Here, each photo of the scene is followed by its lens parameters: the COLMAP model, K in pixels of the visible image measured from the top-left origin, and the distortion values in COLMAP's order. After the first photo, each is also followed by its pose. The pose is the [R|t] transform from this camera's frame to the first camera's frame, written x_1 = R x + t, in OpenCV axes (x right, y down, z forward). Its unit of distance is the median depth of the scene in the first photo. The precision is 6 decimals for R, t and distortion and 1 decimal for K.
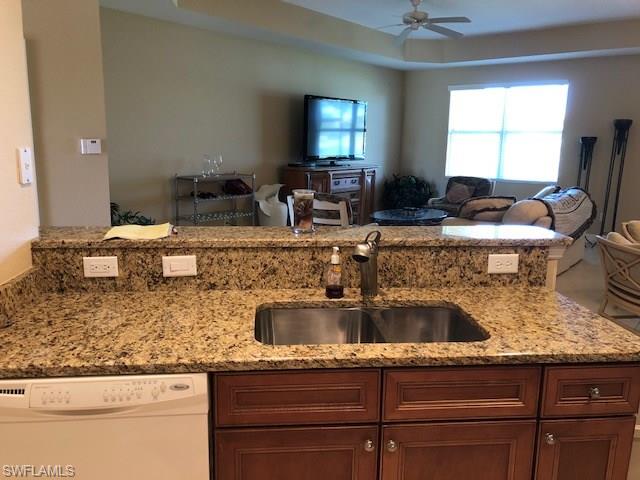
lens RADIAL K [[543.3, 0, 320.0], [0, 543.3, 240.0], [0, 0, 1]] dist [0.038644, -0.002322]
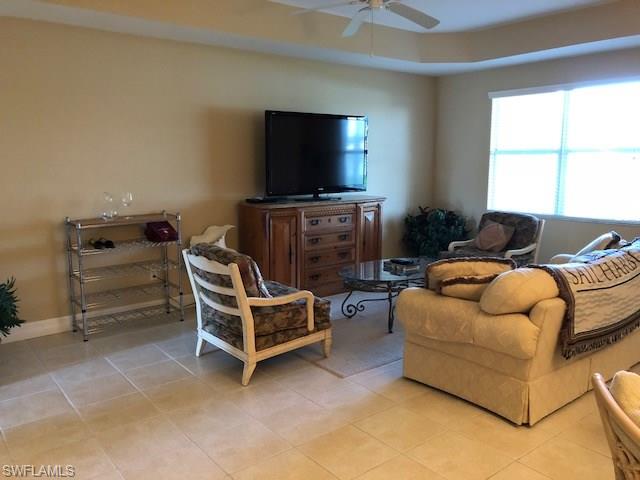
lens RADIAL K [[521.7, 0, 320.0], [0, 521.7, 240.0], [0, 0, 1]] dist [-0.003215, -0.000124]
pose [[0.969037, 0.016011, -0.246397, 0.204688], [-0.023082, 0.999400, -0.025834, -0.056848], [0.245835, 0.030722, 0.968825, 0.266270]]
